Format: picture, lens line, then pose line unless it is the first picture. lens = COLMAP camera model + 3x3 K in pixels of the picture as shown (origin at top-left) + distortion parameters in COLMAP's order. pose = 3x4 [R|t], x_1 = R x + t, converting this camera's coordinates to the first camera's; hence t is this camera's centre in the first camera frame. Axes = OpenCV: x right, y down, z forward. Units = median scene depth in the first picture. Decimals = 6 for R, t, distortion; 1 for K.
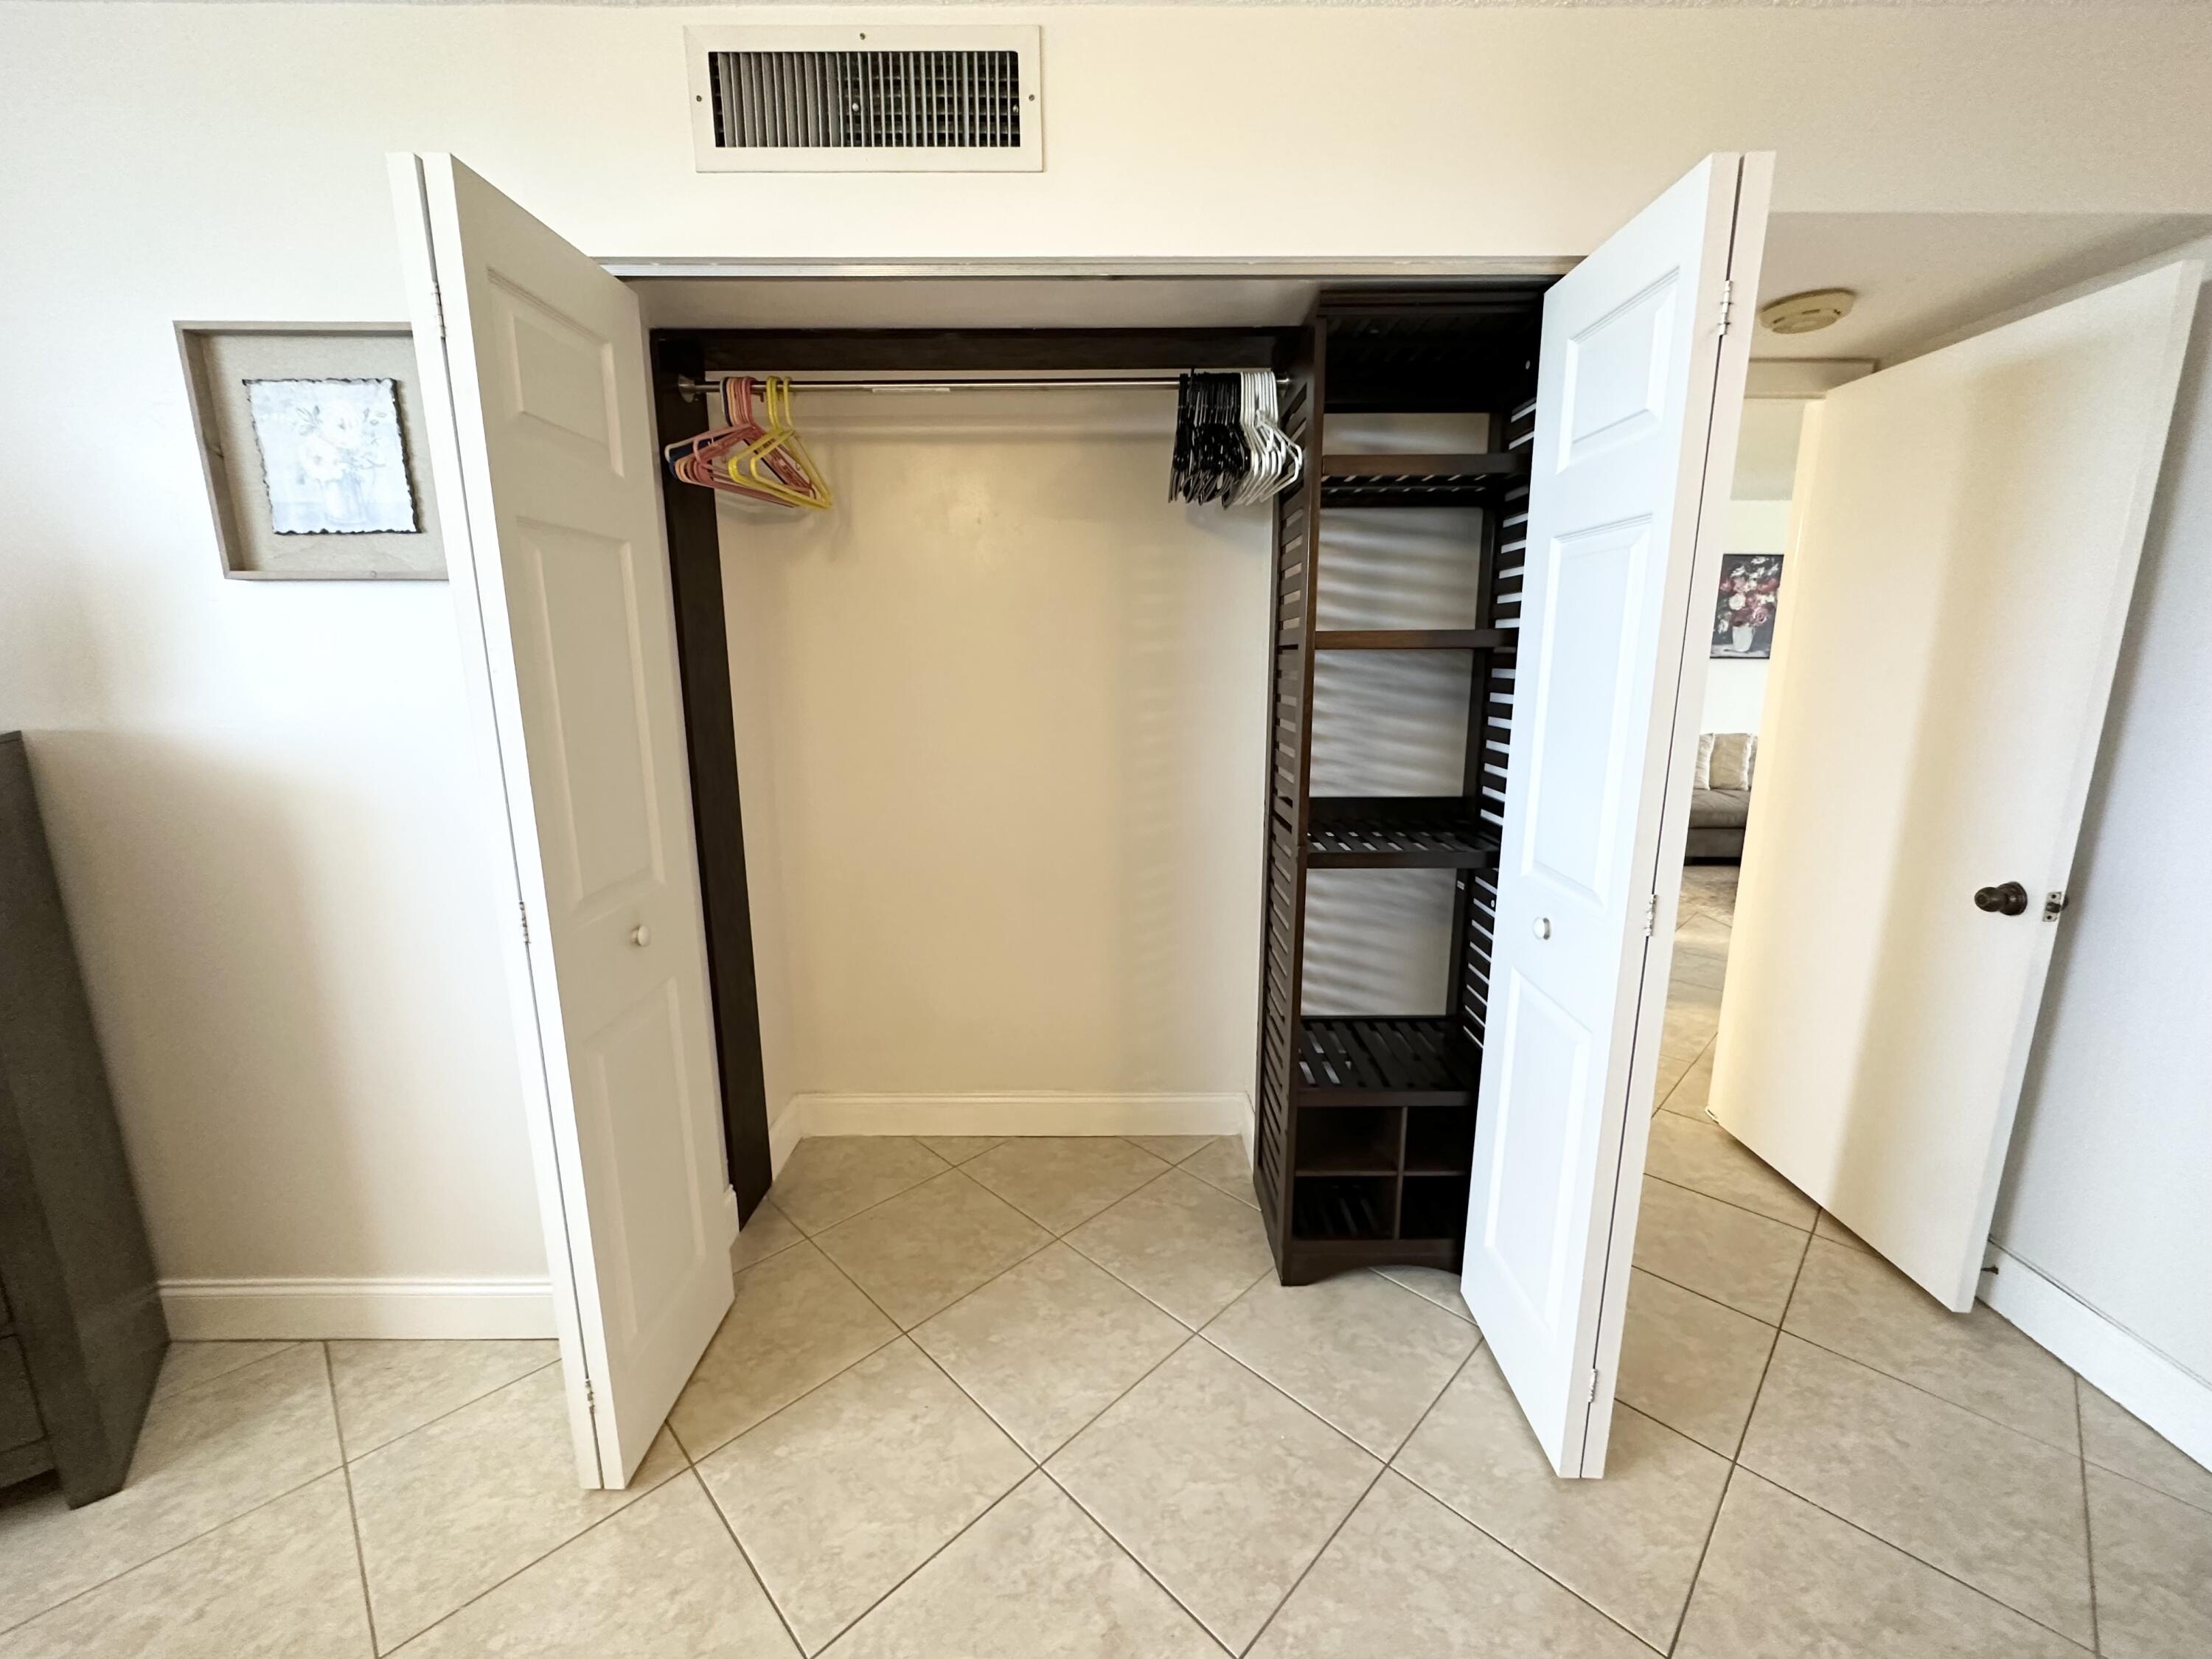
lens RADIAL K [[880.0, 0, 1110.5], [0, 880.0, 827.6], [0, 0, 1]] dist [-0.001103, 0.000095]
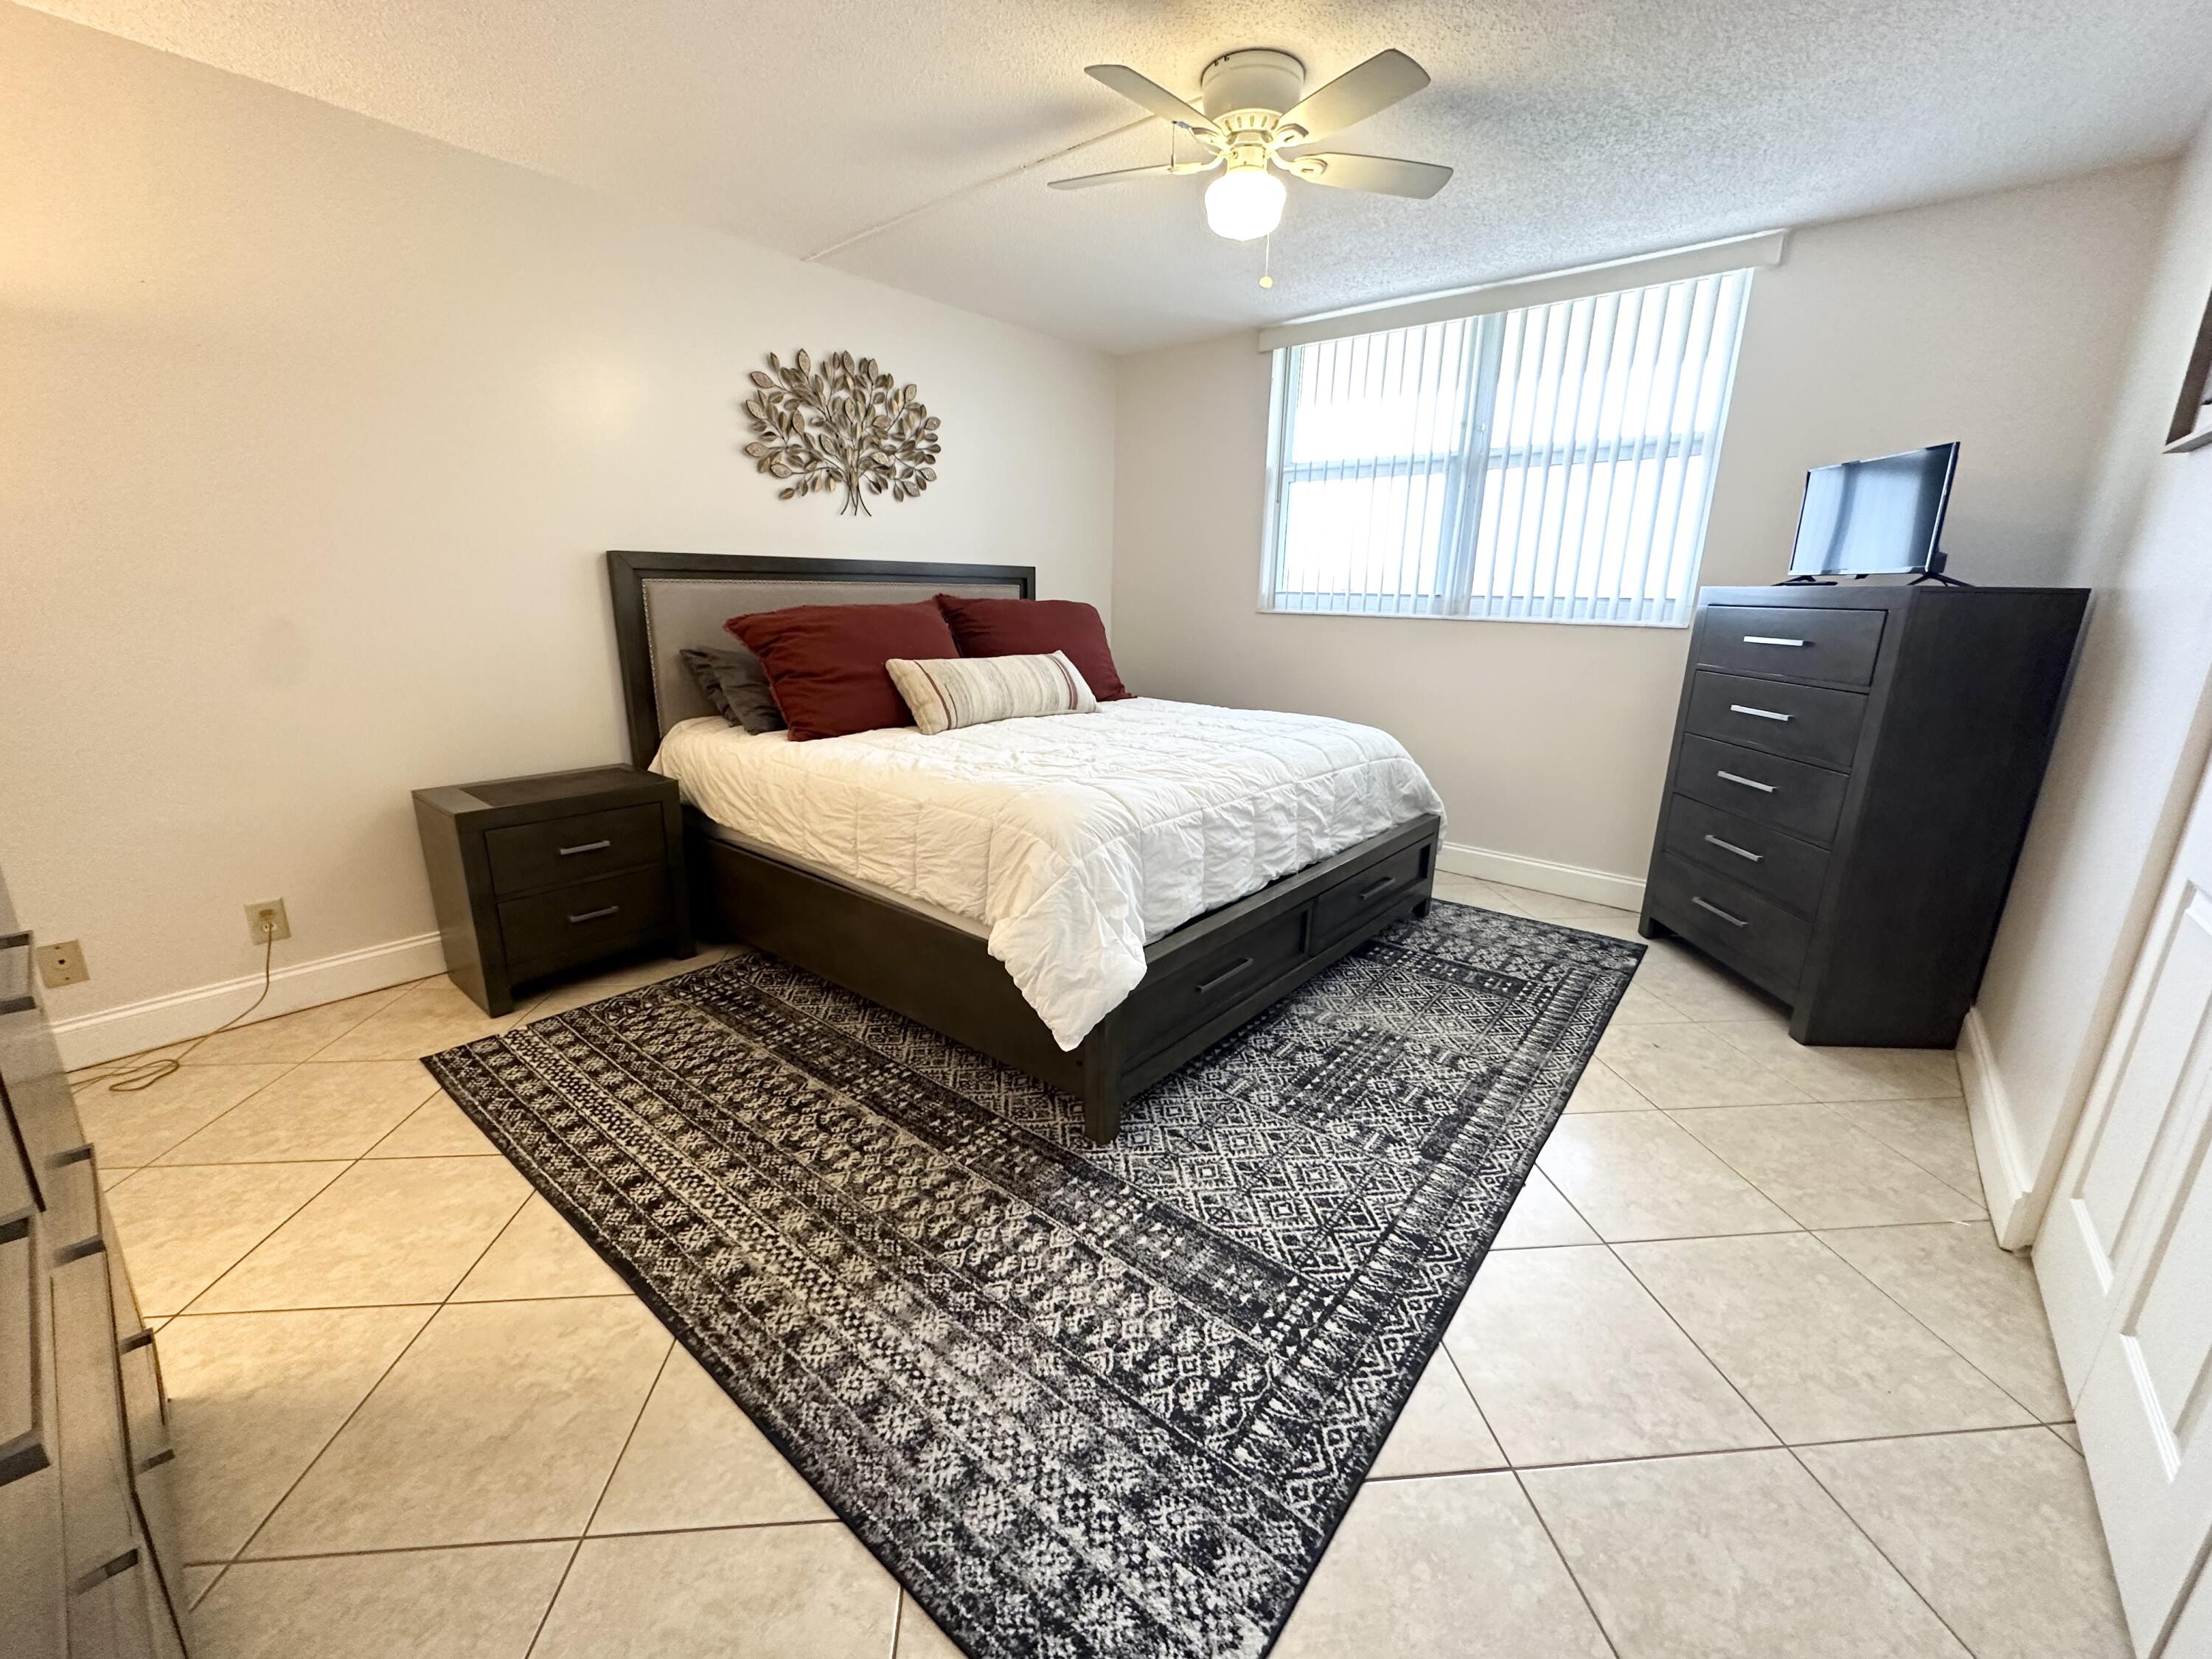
lens RADIAL K [[885.3, 0, 1109.0], [0, 885.3, 830.0], [0, 0, 1]] dist [-0.004565, 0.001587]
pose [[-0.641587, 0.193109, -0.742344, 0.899609], [-0.164260, 0.910750, 0.378883, -0.038394], [0.749256, 0.365024, -0.552606, 0.793358]]
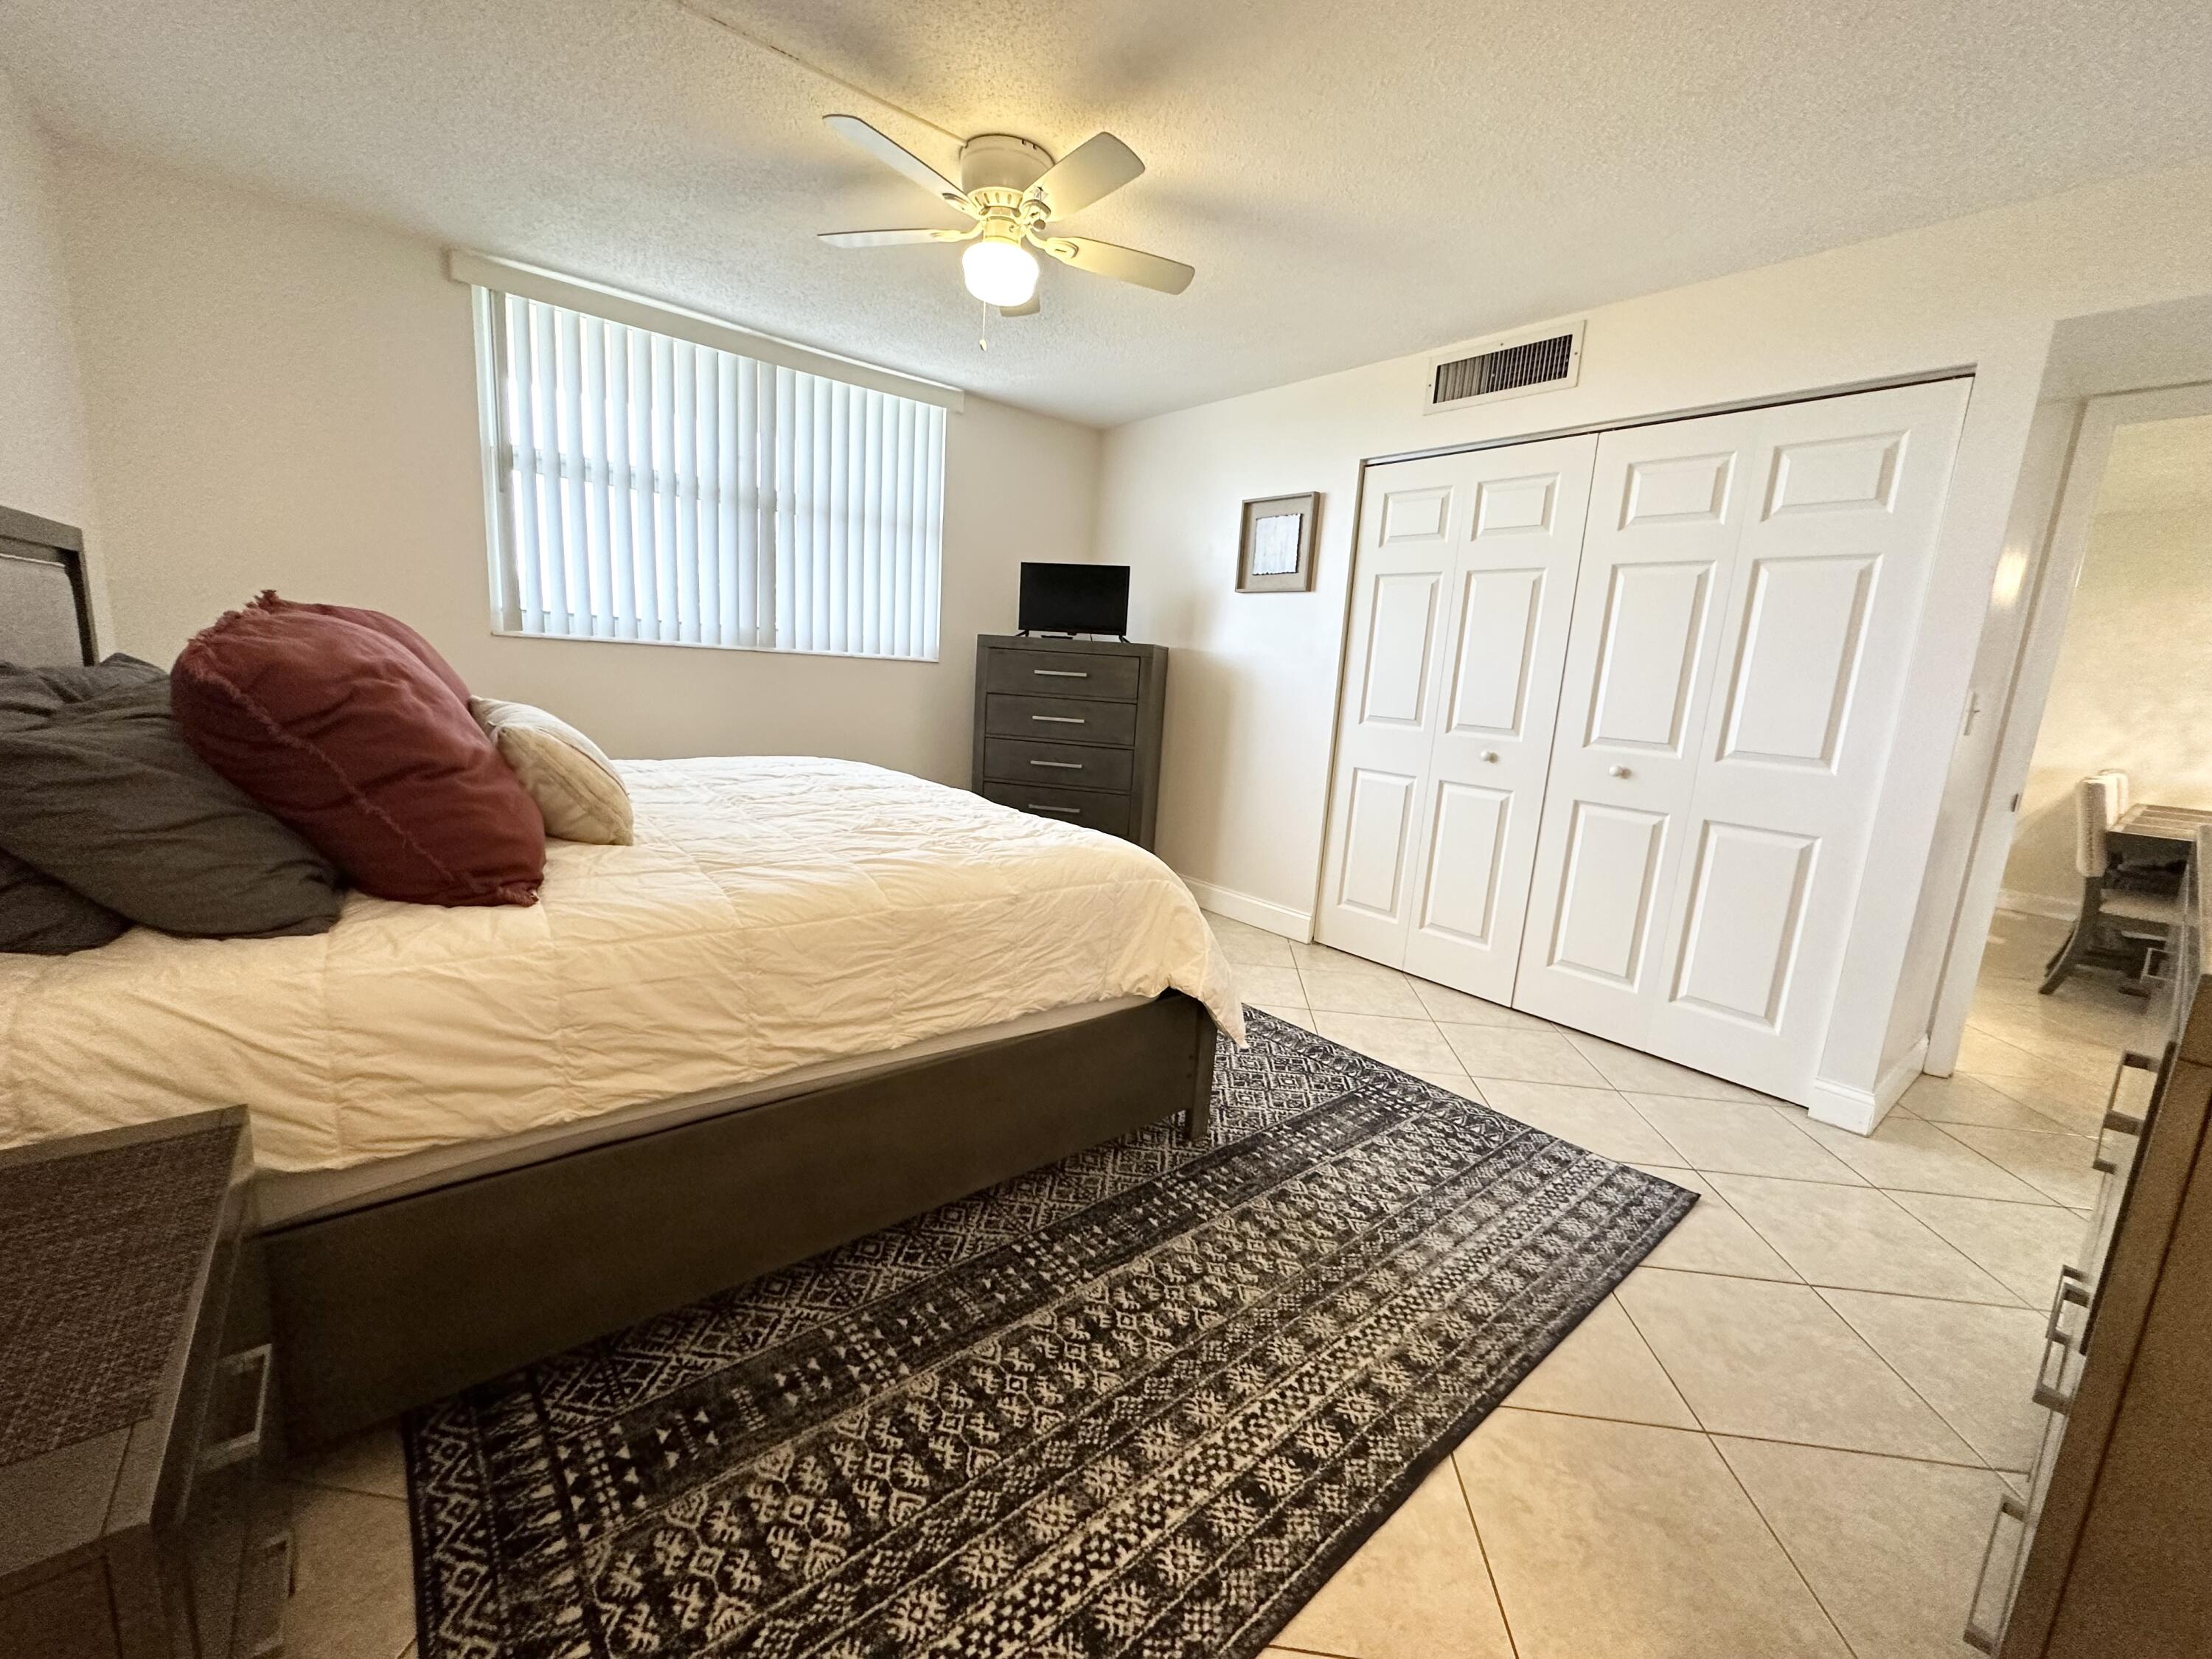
lens RADIAL K [[880.0, 0, 1110.5], [0, 880.0, 827.6], [0, 0, 1]] dist [-0.001103, 0.000095]
pose [[0.629436, 0.182721, -0.755263, 0.933142], [-0.216111, 0.974778, 0.055721, 0.356569], [0.746395, 0.128148, 0.653048, -0.966862]]
